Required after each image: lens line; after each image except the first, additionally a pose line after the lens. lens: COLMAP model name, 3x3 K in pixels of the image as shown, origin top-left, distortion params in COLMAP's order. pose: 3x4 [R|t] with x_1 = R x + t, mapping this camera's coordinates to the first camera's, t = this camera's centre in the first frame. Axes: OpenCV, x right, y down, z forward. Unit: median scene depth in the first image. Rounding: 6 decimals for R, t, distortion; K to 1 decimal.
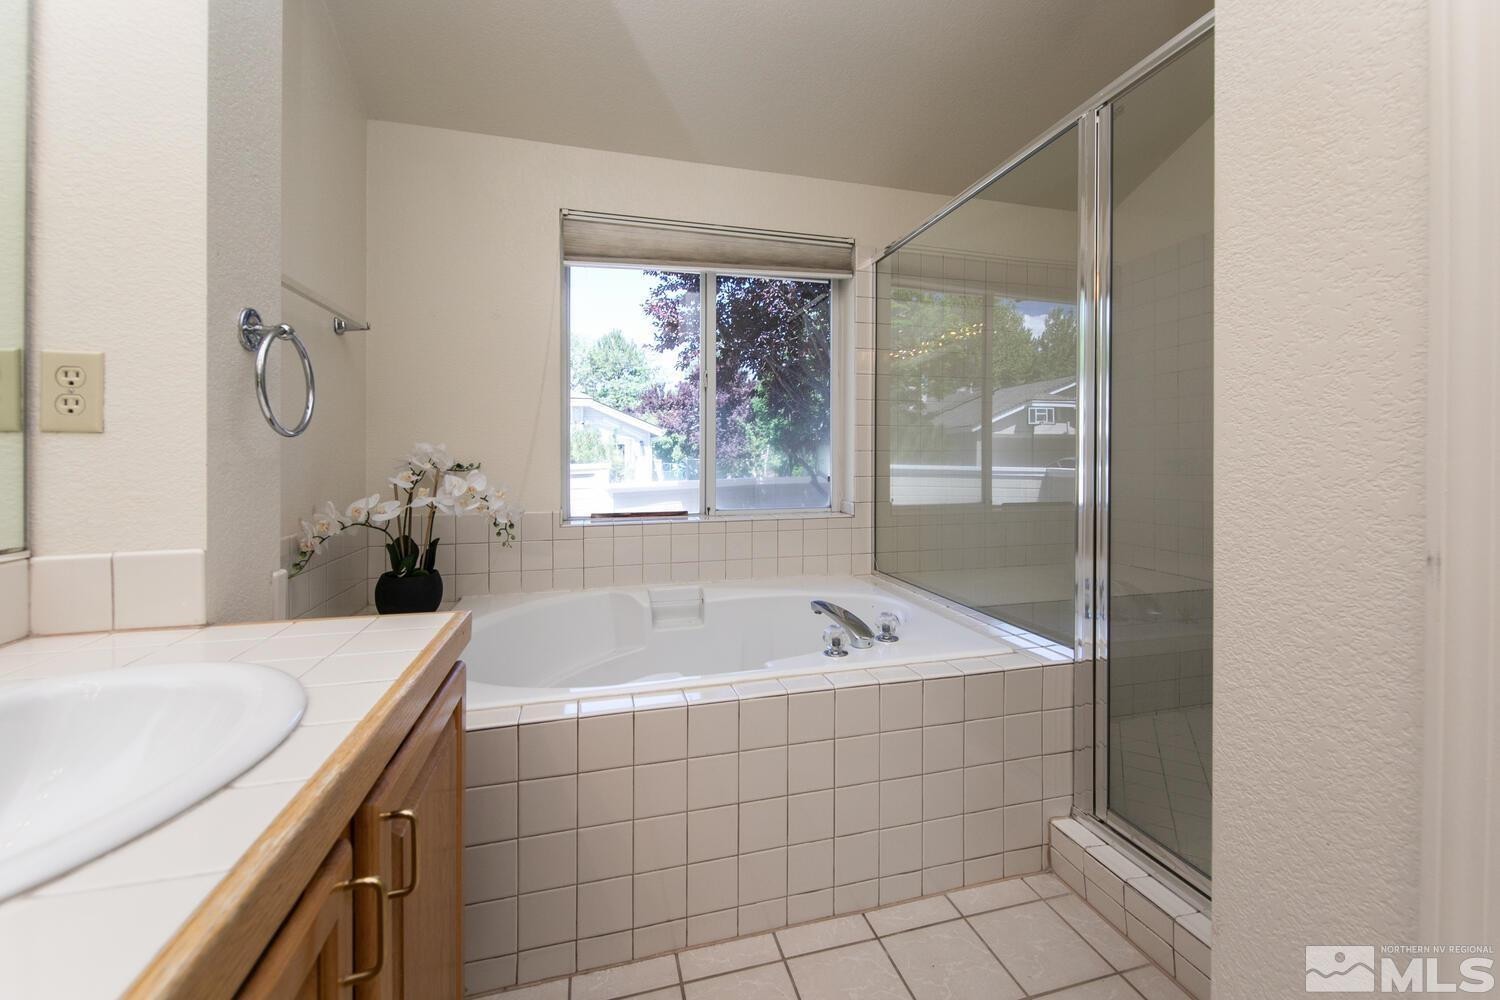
lens RADIAL K [[602.0, 0, 753.1], [0, 602.0, 460.0], [0, 0, 1]] dist [0.001436, 0.000032]
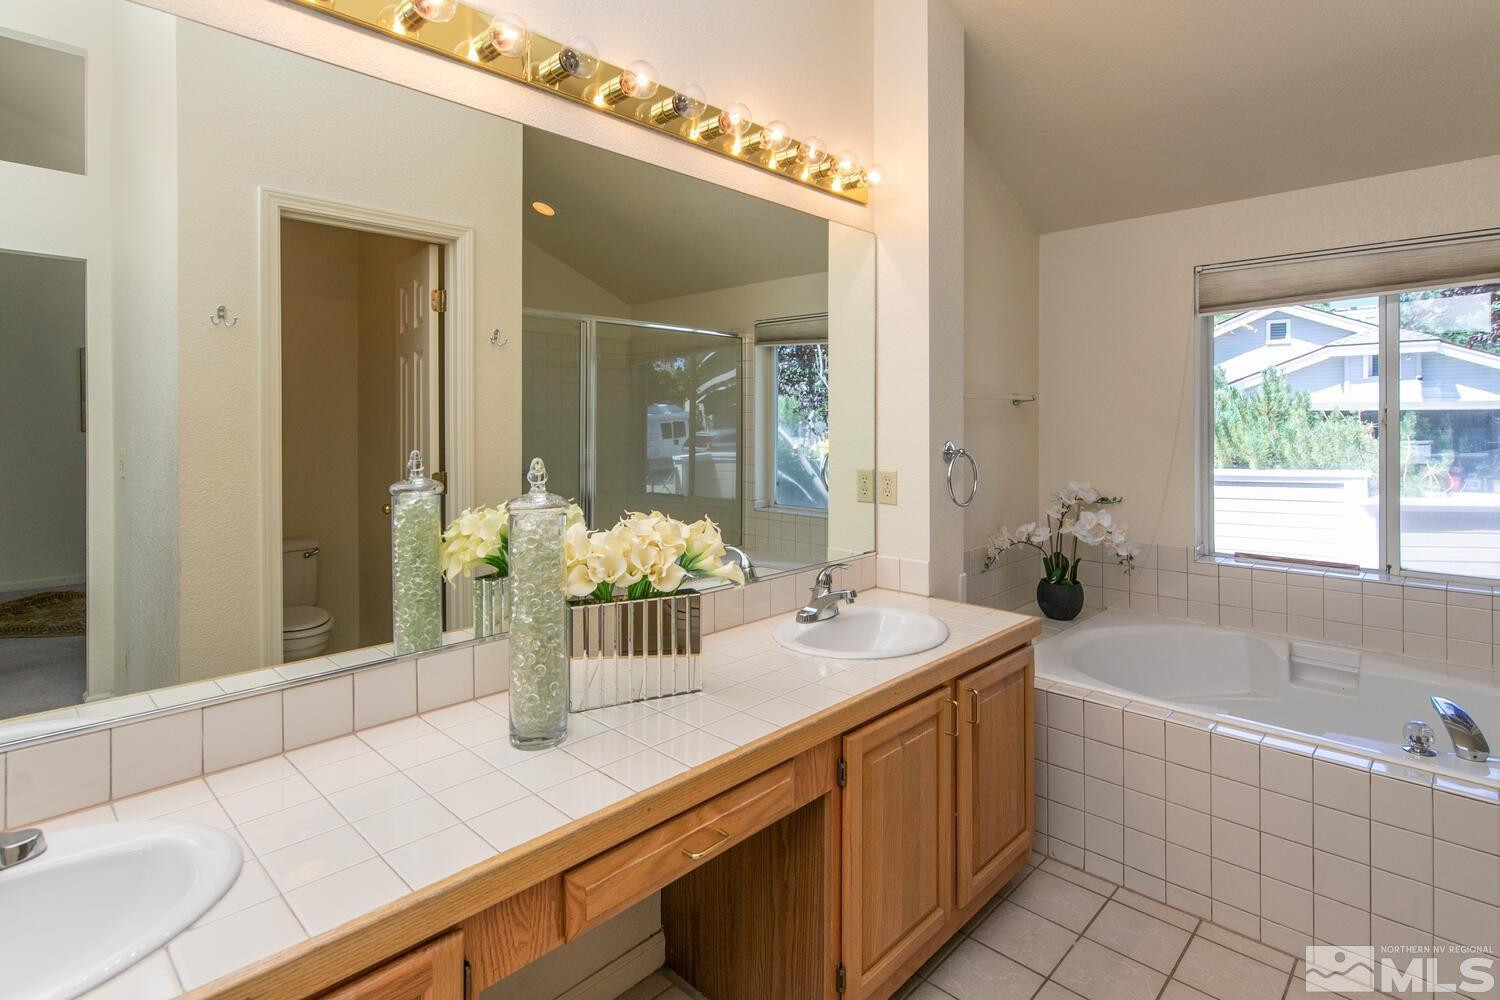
lens RADIAL K [[752.7, 0, 751.3], [0, 752.7, 419.3], [0, 0, 1]] dist [0.002737, 0.000548]
pose [[0.509826, -0.000233, -0.860277, 0.525027], [0.000426, 1.000000, -0.000018, -0.174289], [0.860277, -0.000357, 0.509826, -0.445633]]
